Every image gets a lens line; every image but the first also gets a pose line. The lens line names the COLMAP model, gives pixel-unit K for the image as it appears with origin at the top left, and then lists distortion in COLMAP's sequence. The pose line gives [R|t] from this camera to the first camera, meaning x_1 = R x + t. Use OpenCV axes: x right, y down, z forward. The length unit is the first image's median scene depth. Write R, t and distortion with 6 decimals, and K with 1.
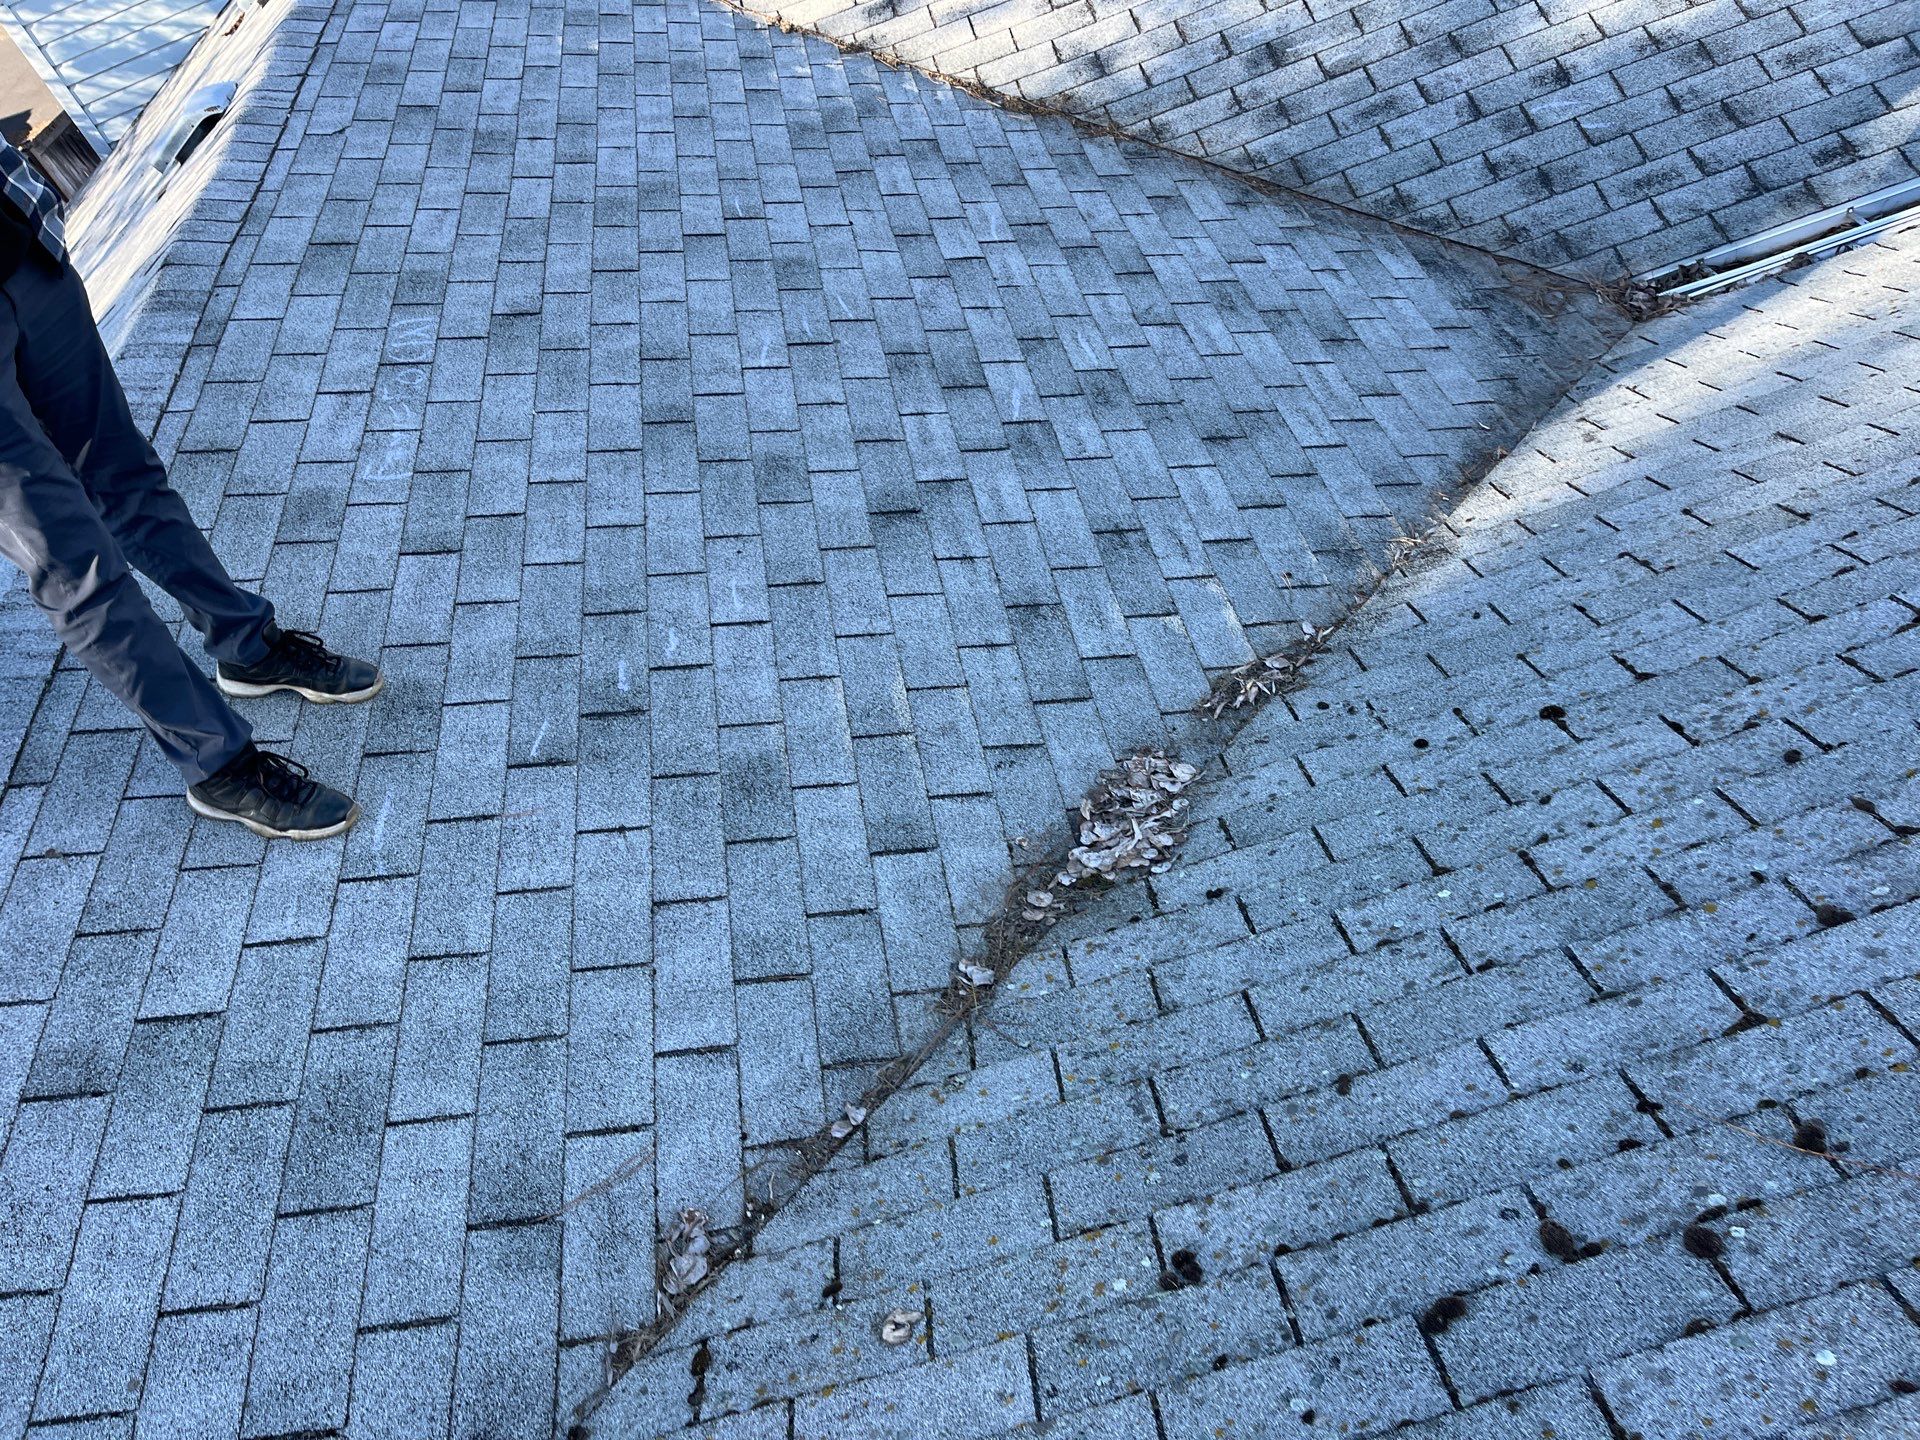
lens RADIAL K [[1469.7, 0, 914.7], [0, 1469.7, 722.2], [0, 0, 1]] dist [0.028553, -0.082346]
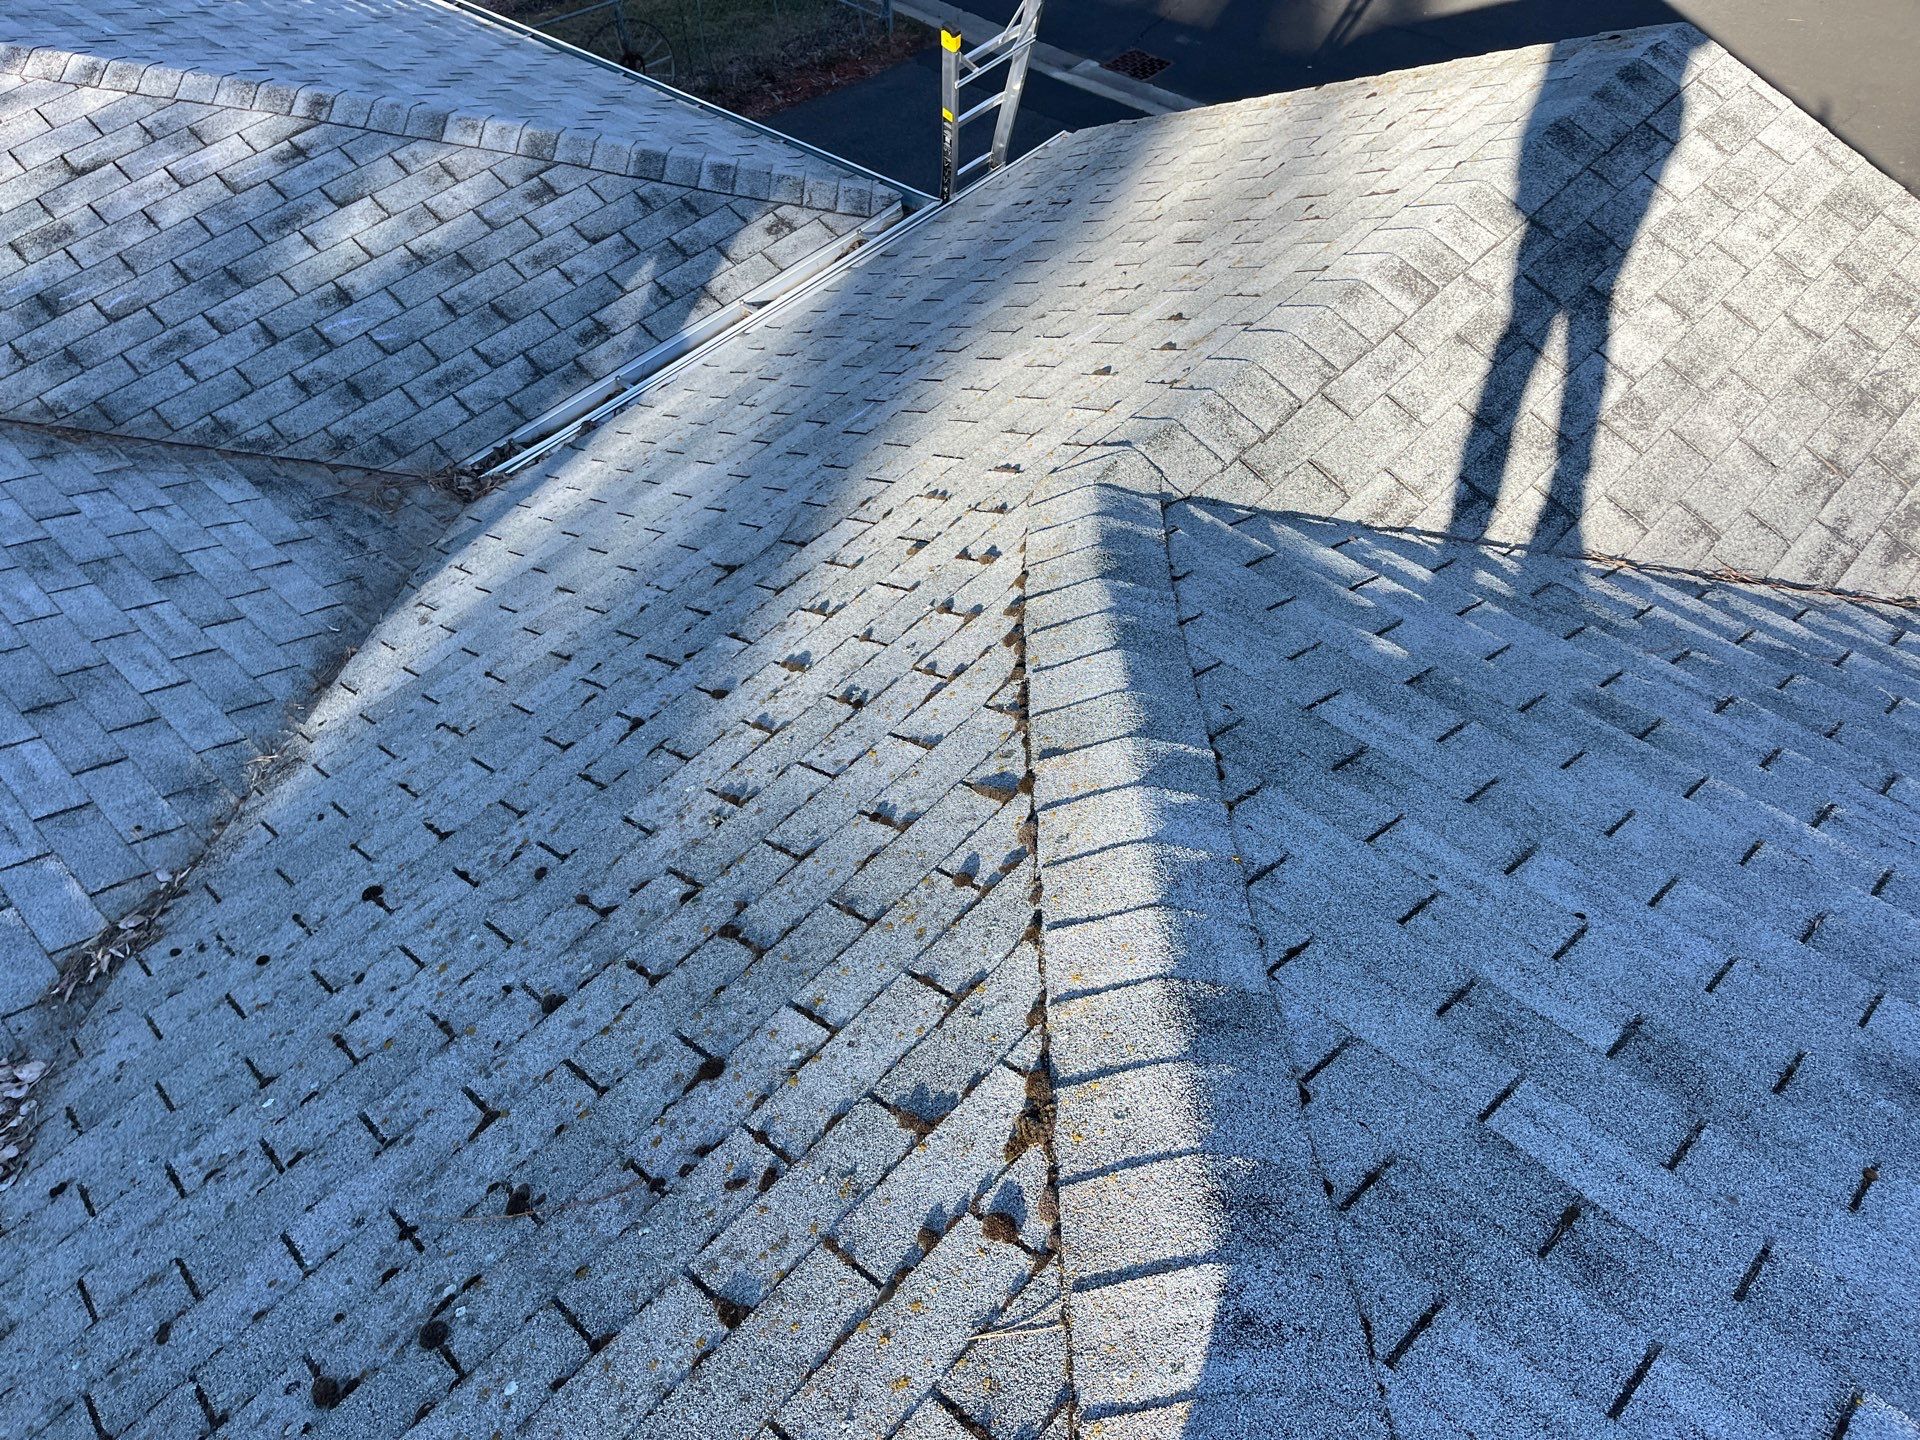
lens RADIAL K [[1469.7, 0, 914.7], [0, 1469.7, 722.2], [0, 0, 1]] dist [0.028553, -0.082346]
pose [[0.777017, -0.255442, 0.575321, 0.112008], [0.320872, 0.947035, -0.012880, 0.012506], [-0.541559, 0.194612, 0.817826, -0.100674]]
